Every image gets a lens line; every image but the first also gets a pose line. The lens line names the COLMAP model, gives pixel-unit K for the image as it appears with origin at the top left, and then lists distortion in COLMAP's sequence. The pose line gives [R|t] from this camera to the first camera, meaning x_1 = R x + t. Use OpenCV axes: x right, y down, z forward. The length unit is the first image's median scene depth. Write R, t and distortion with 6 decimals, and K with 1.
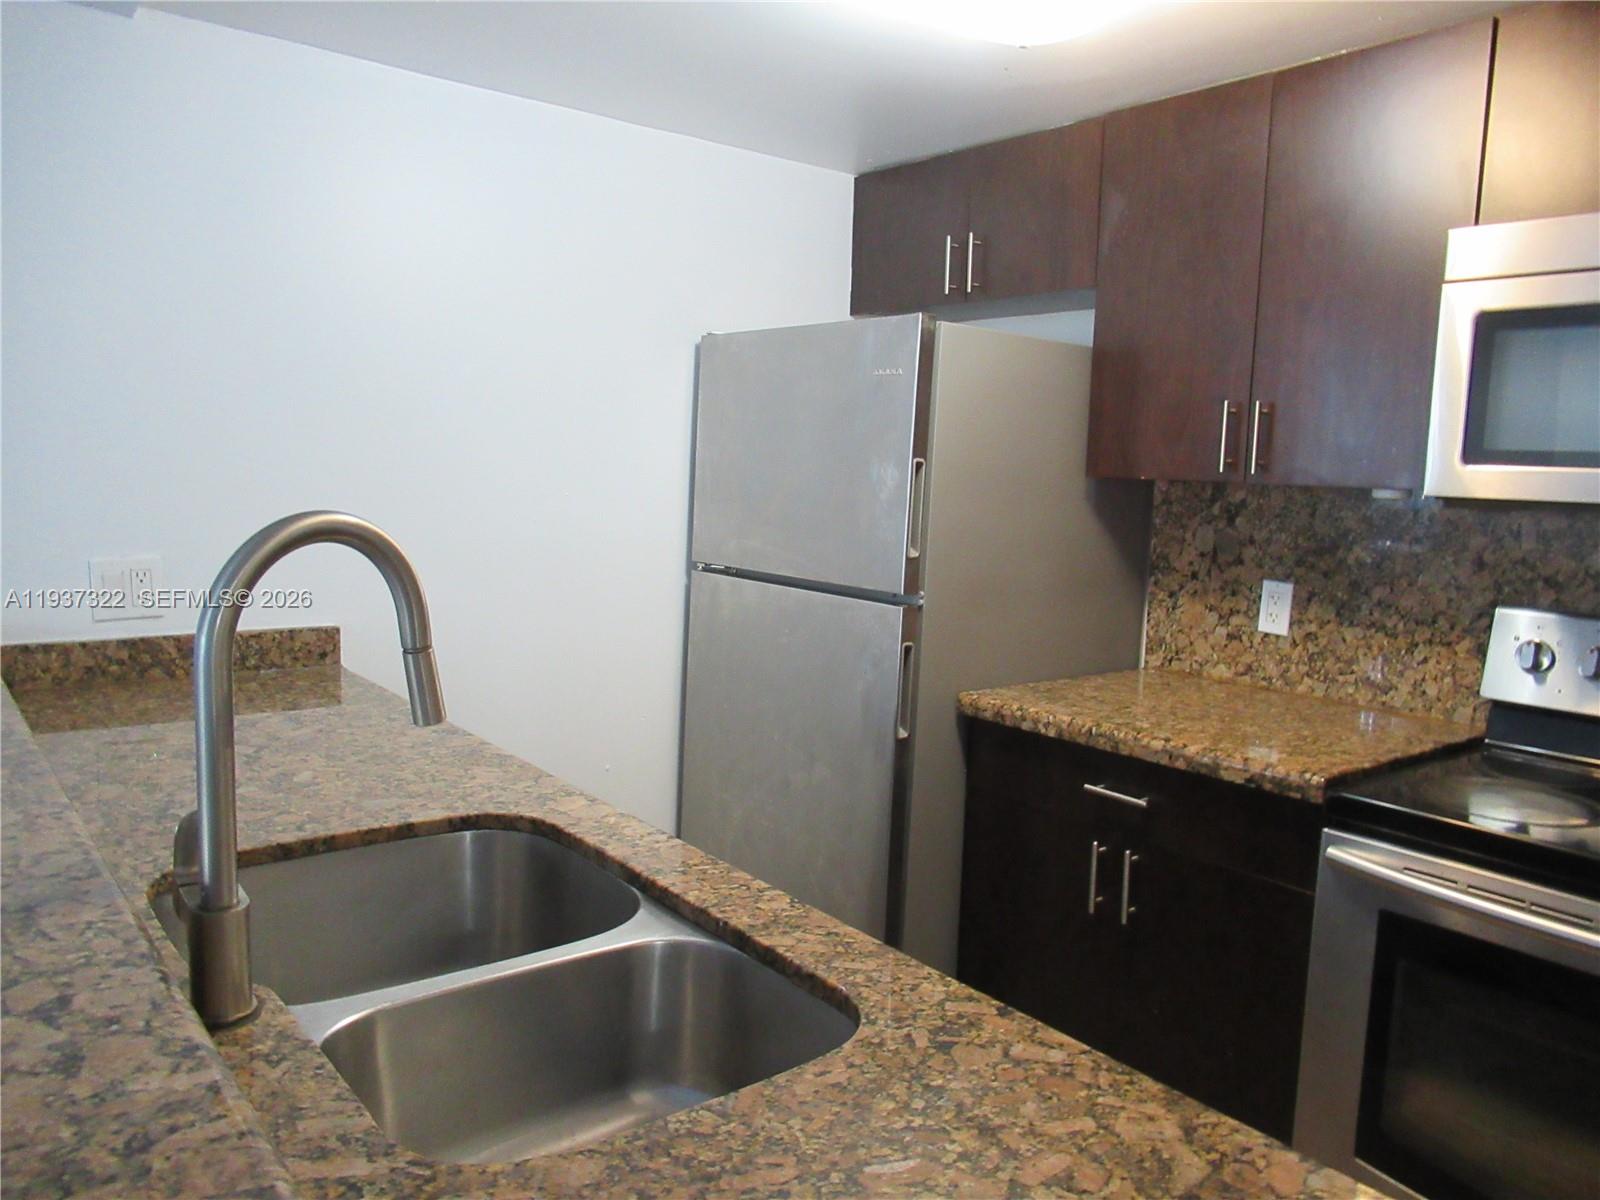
lens RADIAL K [[1184.1, 0, 800.3], [0, 1184.1, 607.5], [0, 0, 1]] dist [-0.017248, 0.001782]
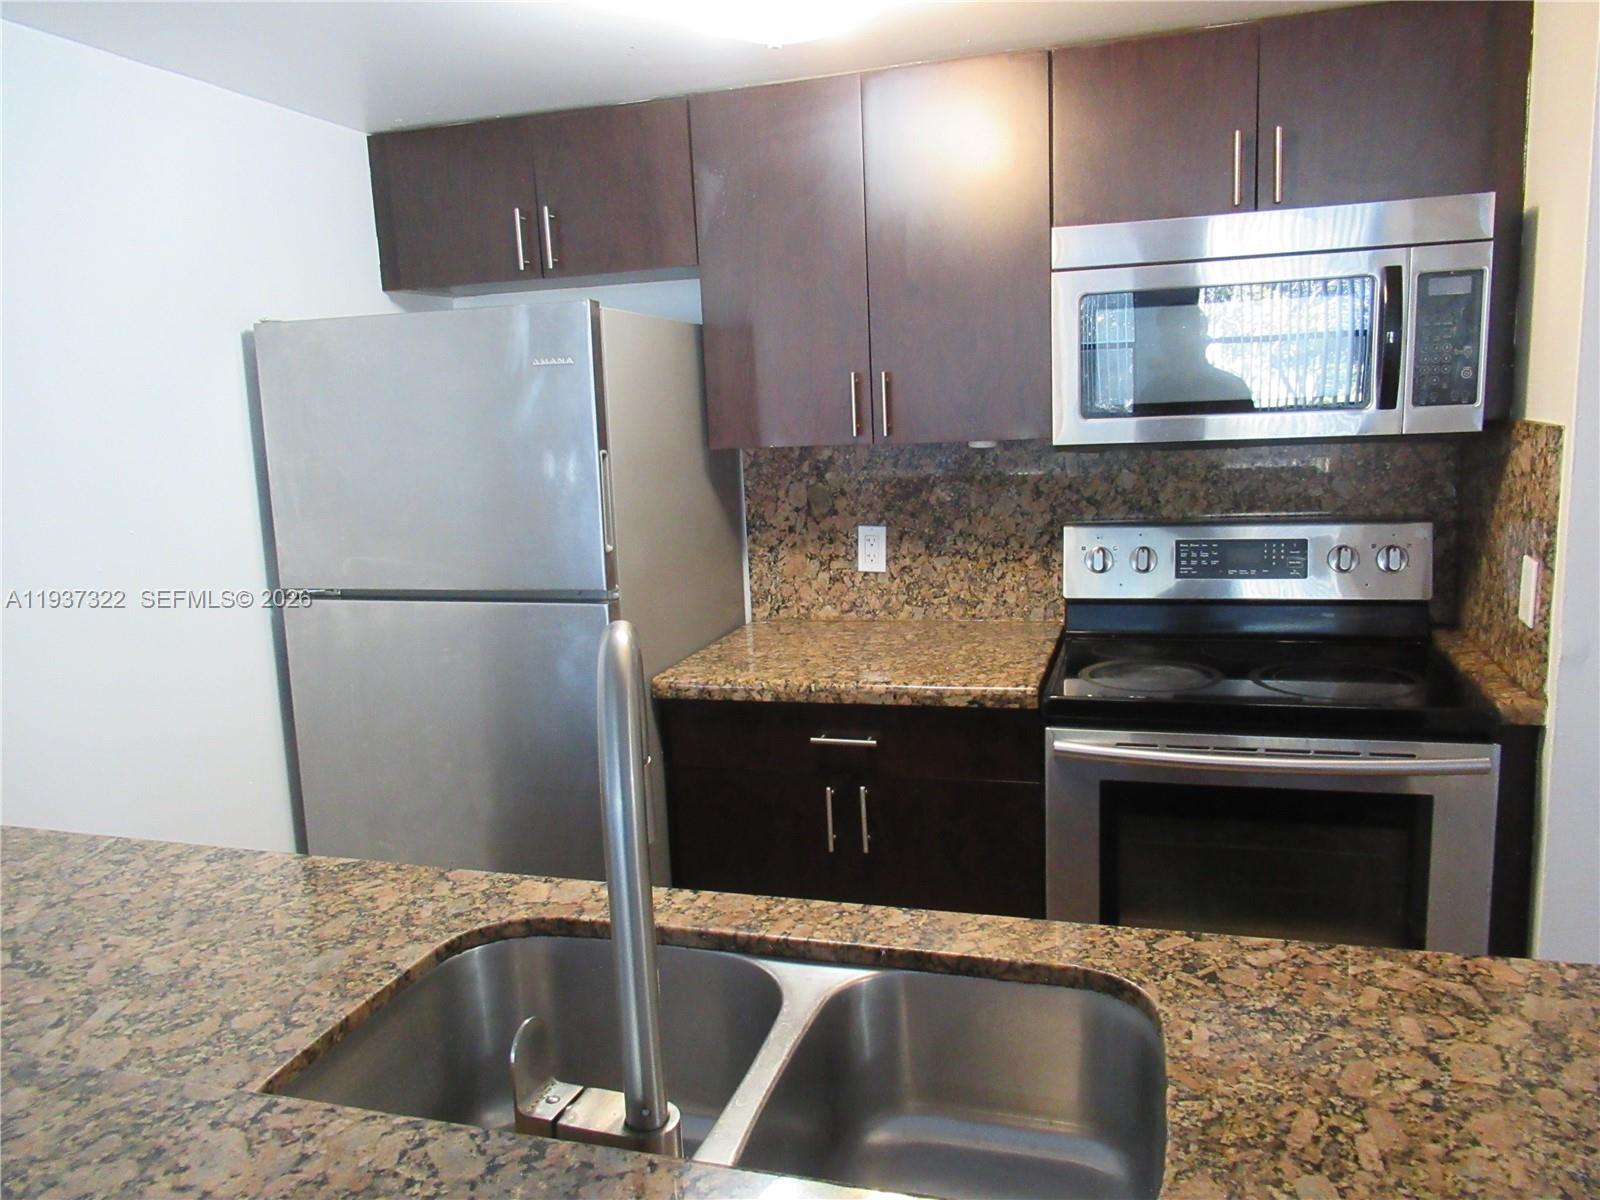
lens RADIAL K [[1184.1, 0, 800.3], [0, 1184.1, 607.5], [0, 0, 1]] dist [-0.017248, 0.001782]
pose [[0.812246, -0.167879, 0.558636, -0.326884], [0.140273, 0.985802, 0.092294, -0.064294], [-0.566198, 0.003396, 0.824262, 0.106738]]
